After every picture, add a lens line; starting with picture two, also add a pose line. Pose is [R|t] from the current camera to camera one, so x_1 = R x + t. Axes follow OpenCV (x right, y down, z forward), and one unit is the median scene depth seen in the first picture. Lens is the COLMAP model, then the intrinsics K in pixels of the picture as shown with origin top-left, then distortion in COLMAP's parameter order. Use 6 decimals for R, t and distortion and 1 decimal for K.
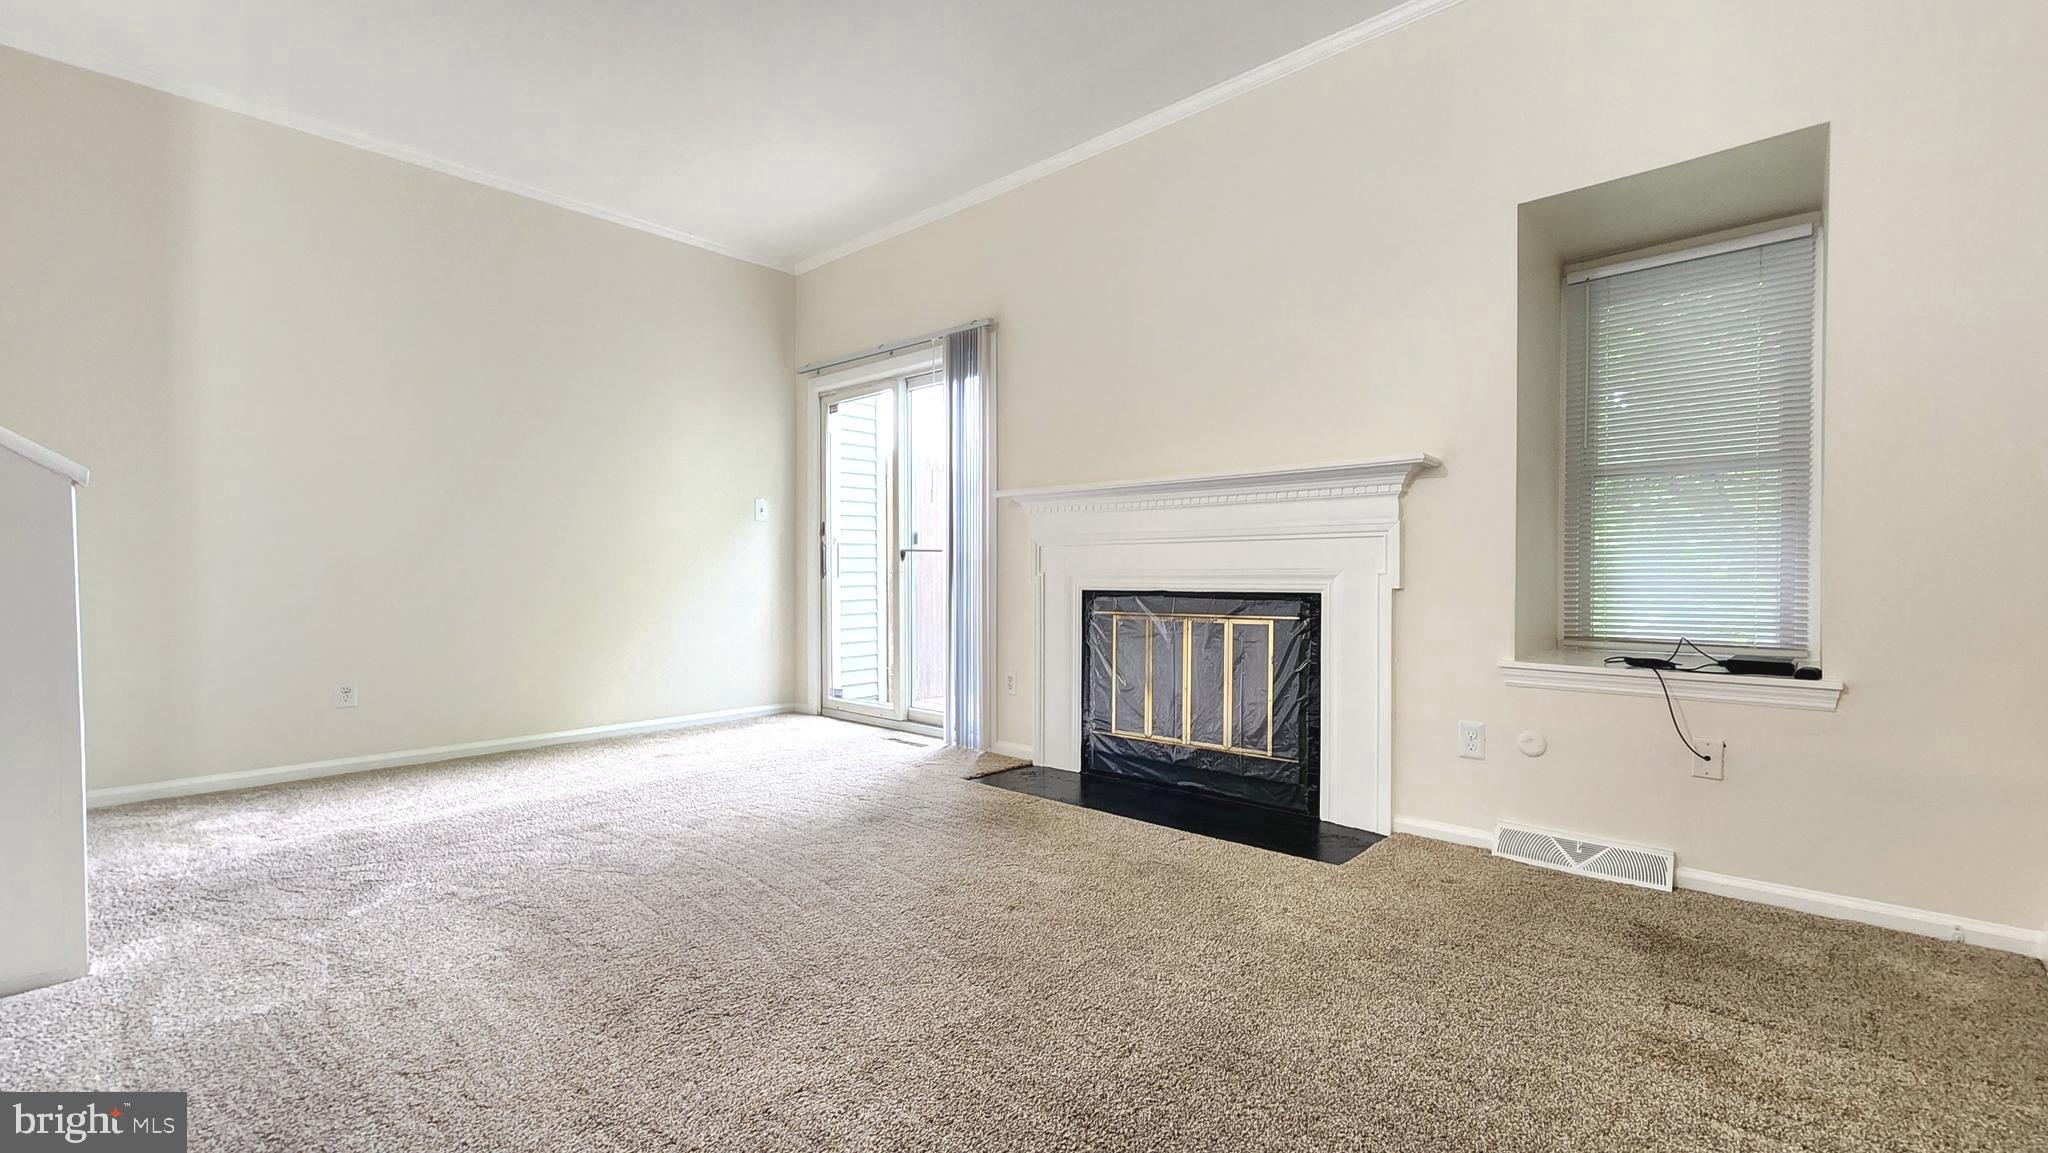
lens RADIAL K [[865.3, 0, 1023.7], [0, 865.3, 582.2], [0, 0, 1]] dist [0.002588, -0.000392]
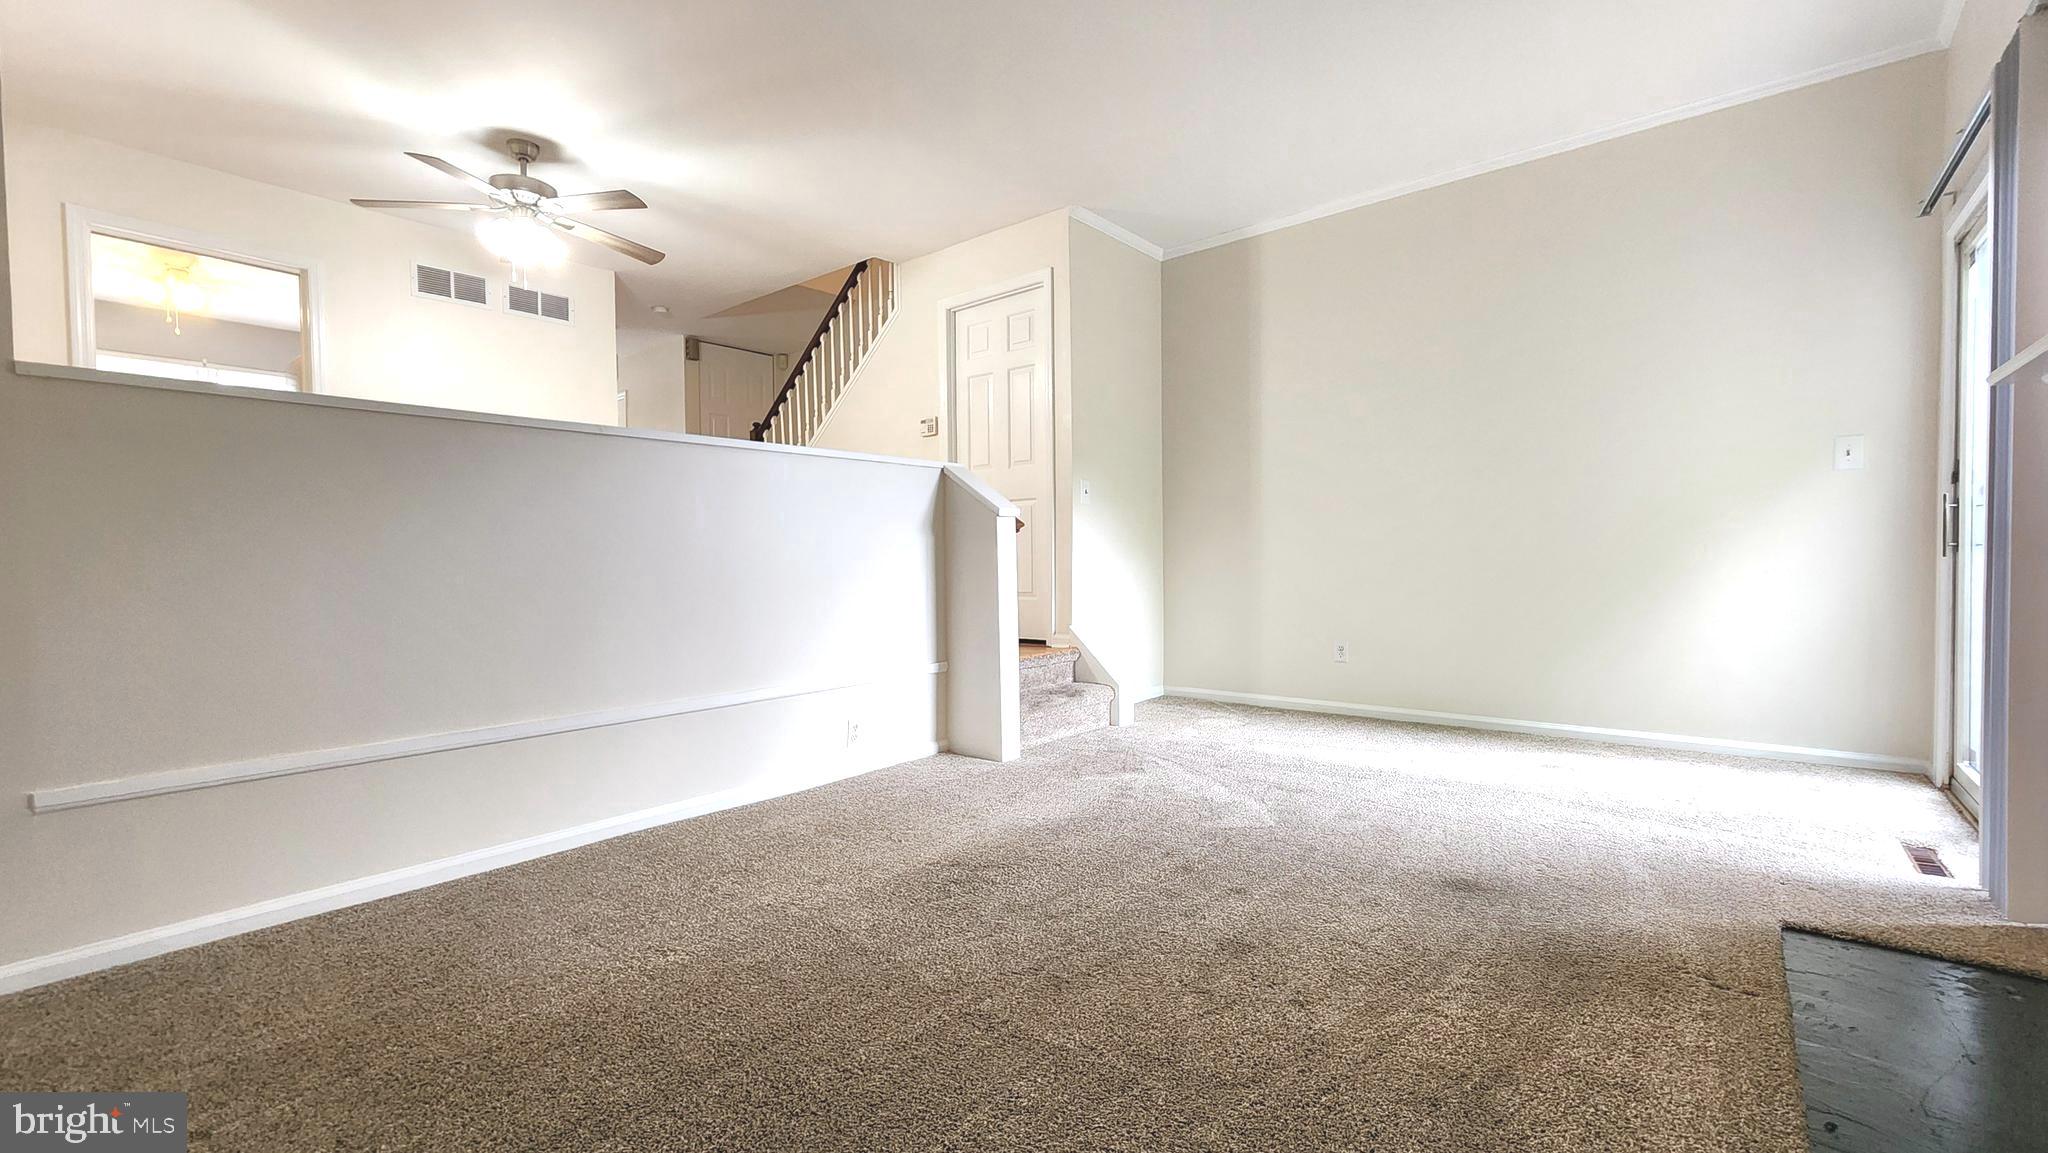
lens RADIAL K [[848.9, 0, 1027.4], [0, 848.9, 582.8], [0, 0, 1]] dist [-0.000141, -0.000076]
pose [[0.048874, 0.024709, -0.998499, 0.437241], [0.002736, 0.999687, 0.024872, -0.003958], [0.998801, -0.003947, 0.048791, 0.487326]]
